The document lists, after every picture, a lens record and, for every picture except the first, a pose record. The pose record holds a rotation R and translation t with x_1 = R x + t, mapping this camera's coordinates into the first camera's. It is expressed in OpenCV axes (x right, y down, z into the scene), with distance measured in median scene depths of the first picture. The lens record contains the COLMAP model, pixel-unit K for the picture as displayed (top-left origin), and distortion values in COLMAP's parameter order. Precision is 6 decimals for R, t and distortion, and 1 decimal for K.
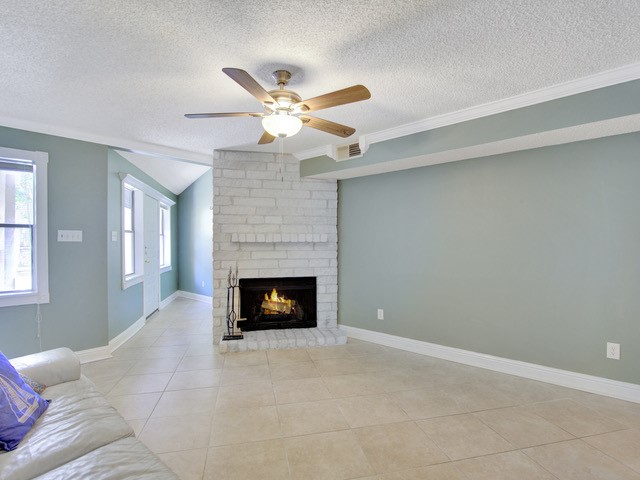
lens RADIAL K [[340.5, 0, 322.6], [0, 340.5, 242.5], [0, 0, 1]] dist [-0.000663, -0.000225]
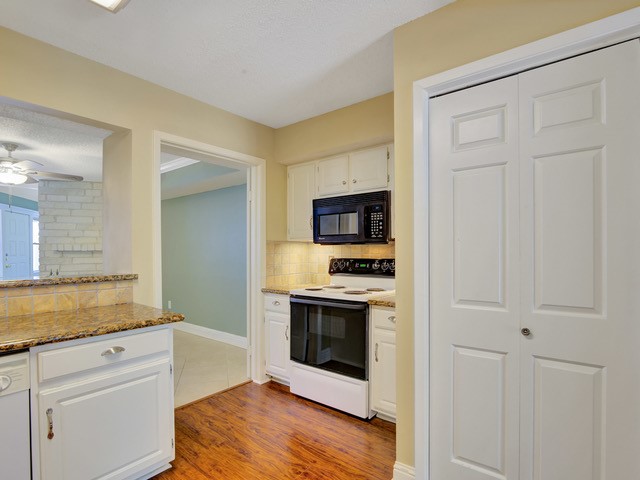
lens RADIAL K [[333.3, 0, 319.1], [0, 333.3, 253.8], [0, 0, 1]] dist [-0.000600, -0.000133]
pose [[0.997919, -0.001707, 0.064452, 0.648853], [0.000691, 0.999875, 0.015777, -0.008582], [-0.064471, -0.015700, 0.997796, -0.332491]]
